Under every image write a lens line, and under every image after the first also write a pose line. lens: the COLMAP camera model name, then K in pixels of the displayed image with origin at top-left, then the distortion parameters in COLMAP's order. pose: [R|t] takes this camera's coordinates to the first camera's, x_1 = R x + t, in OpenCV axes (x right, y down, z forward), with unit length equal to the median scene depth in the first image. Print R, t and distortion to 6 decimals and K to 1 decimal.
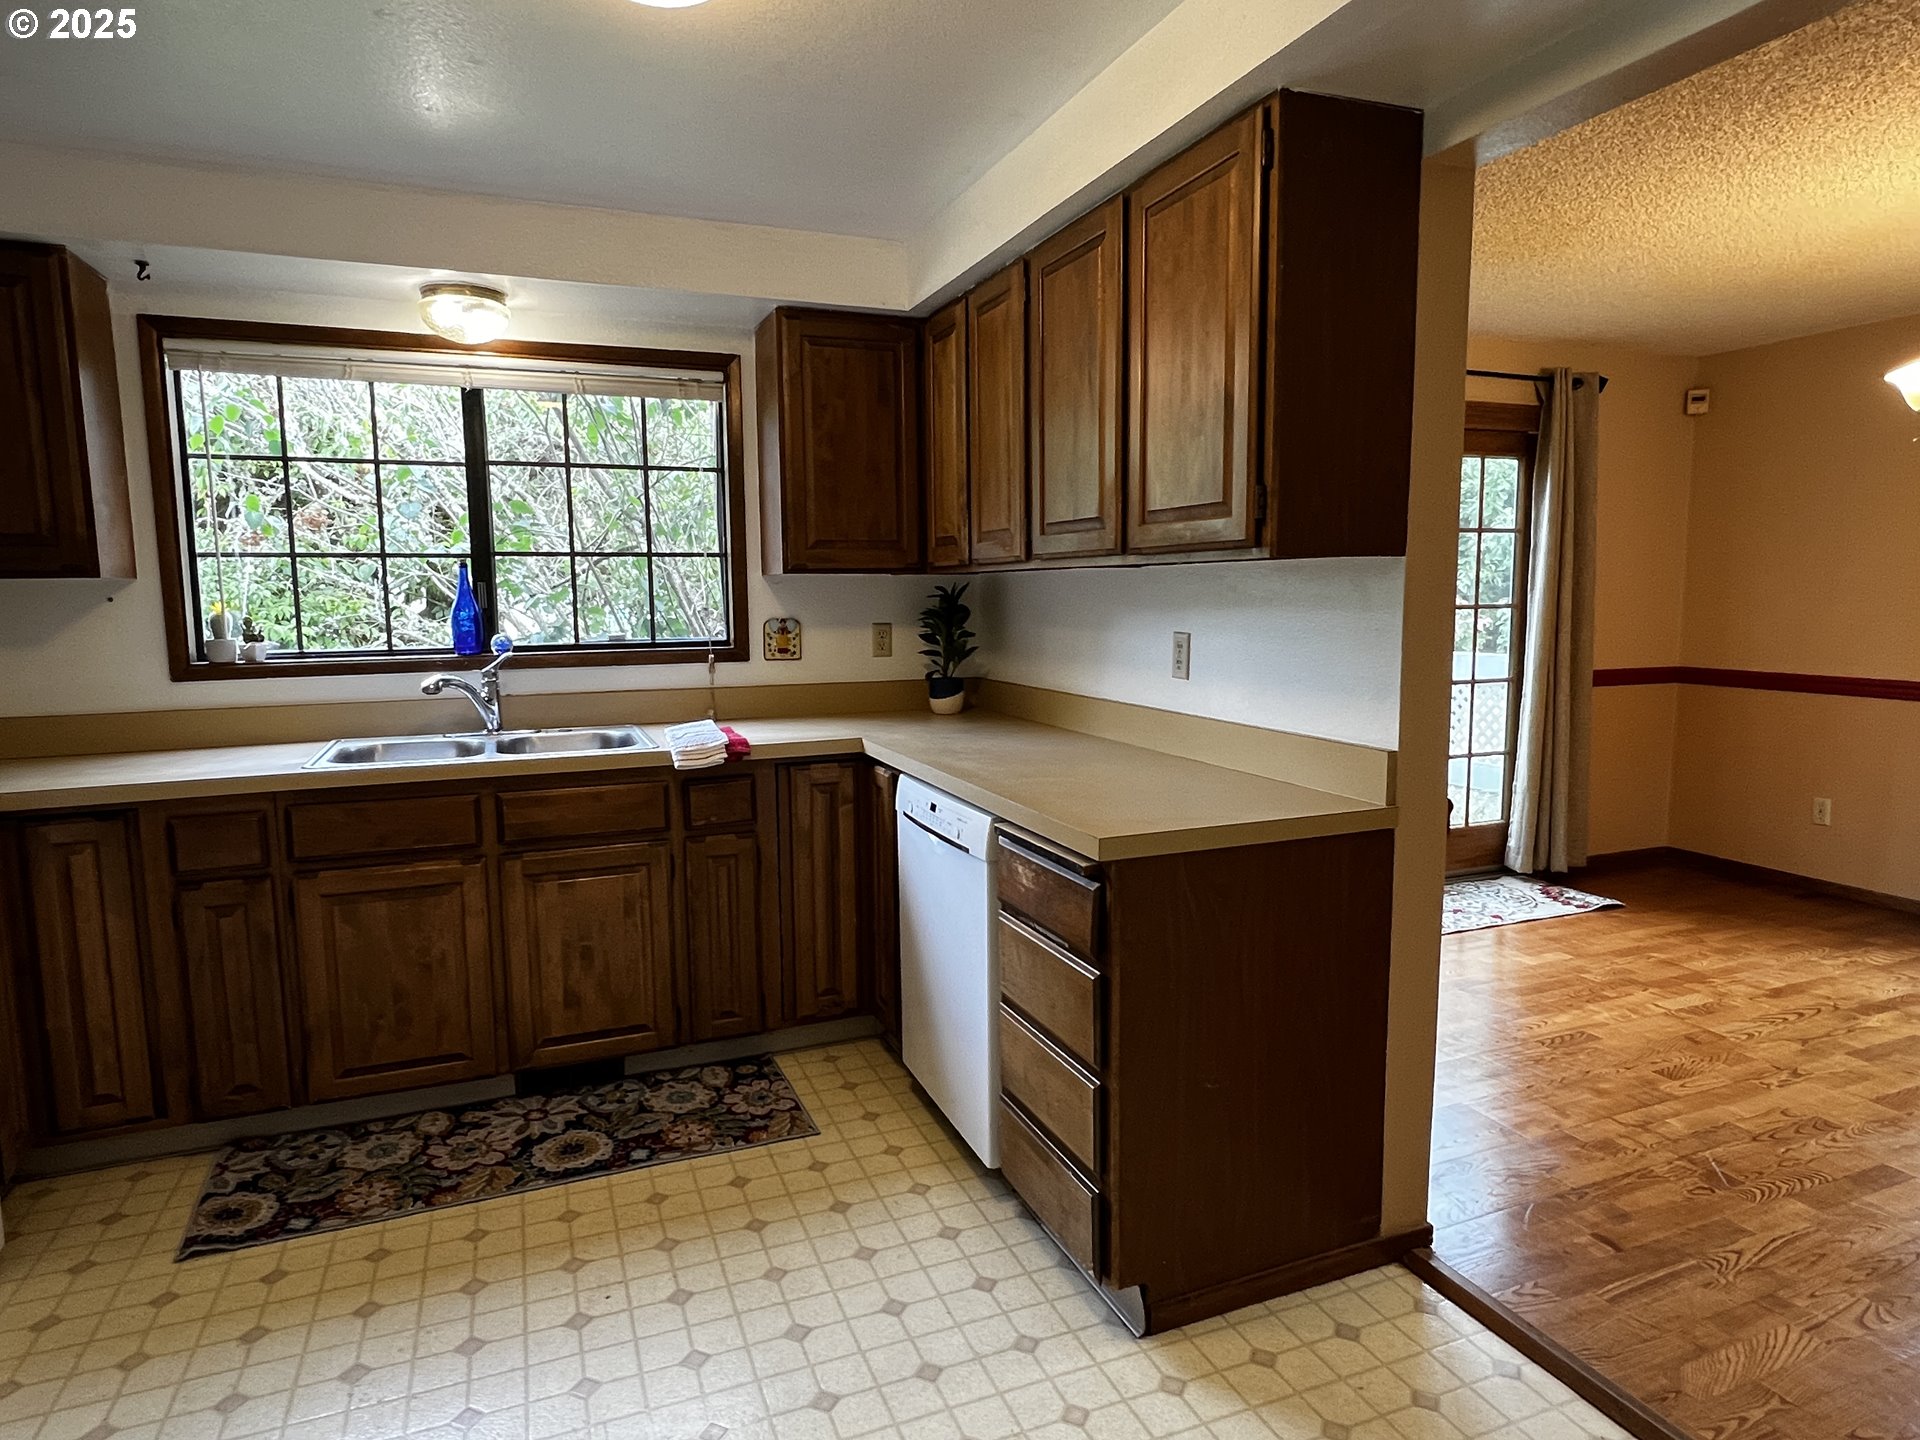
lens RADIAL K [[1127.6, 0, 962.8], [0, 1127.6, 709.3], [0, 0, 1]] dist [0.038110, -0.016936]
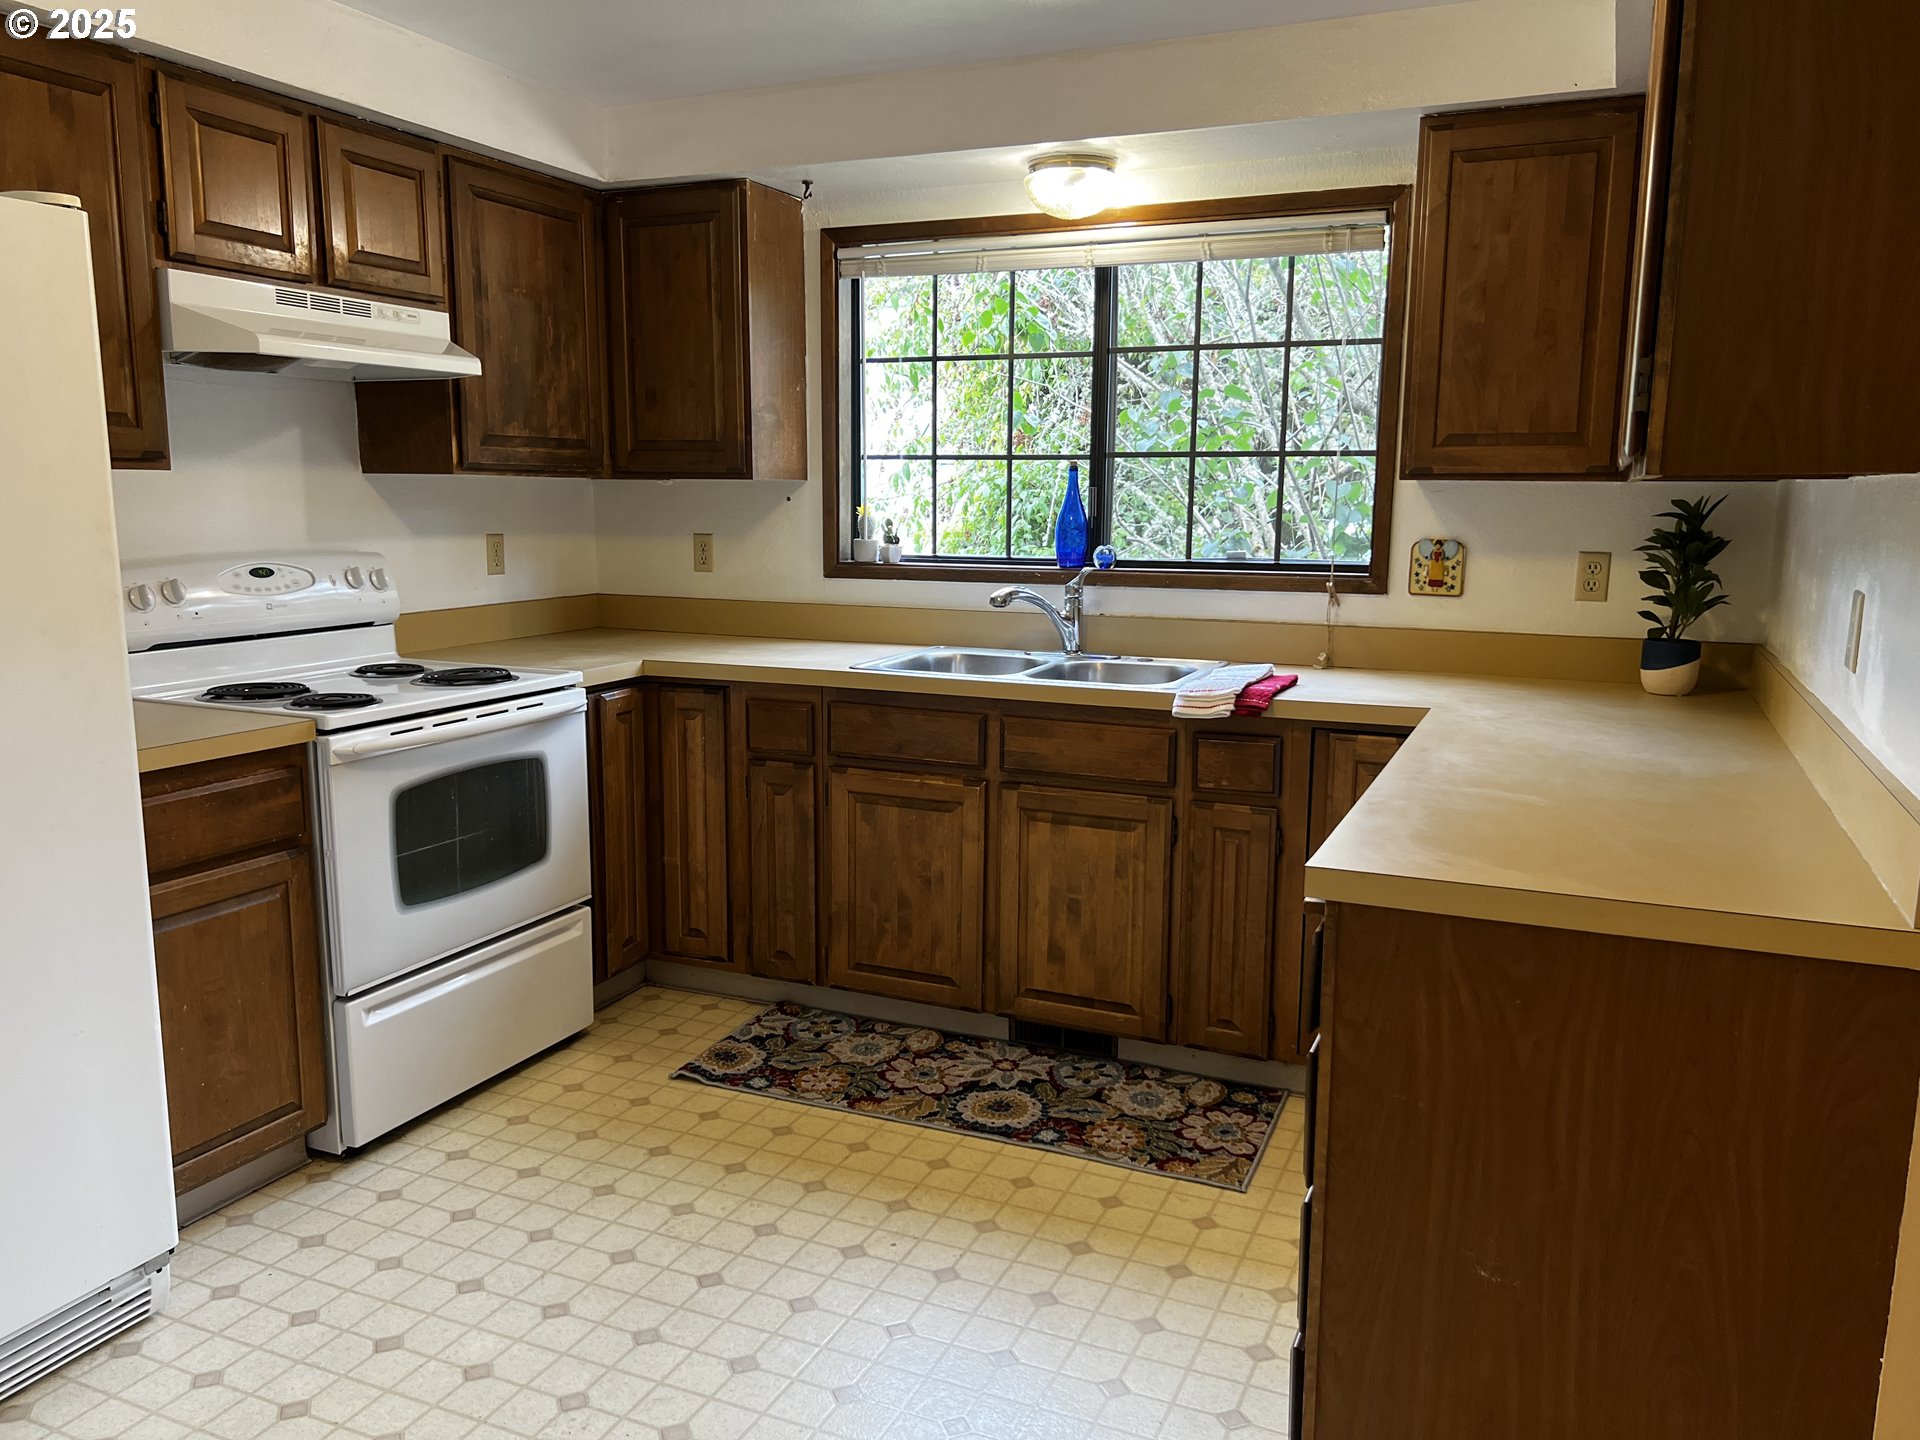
lens RADIAL K [[1432.0, 0, 961.7], [0, 1432.0, 725.8], [0, 0, 1]] dist [0.039072, -0.018567]
pose [[0.711369, 0.130424, -0.690611, 0.359745], [-0.093686, 0.991458, 0.090738, -0.020221], [0.696546, 0.000153, 0.717512, 0.129510]]
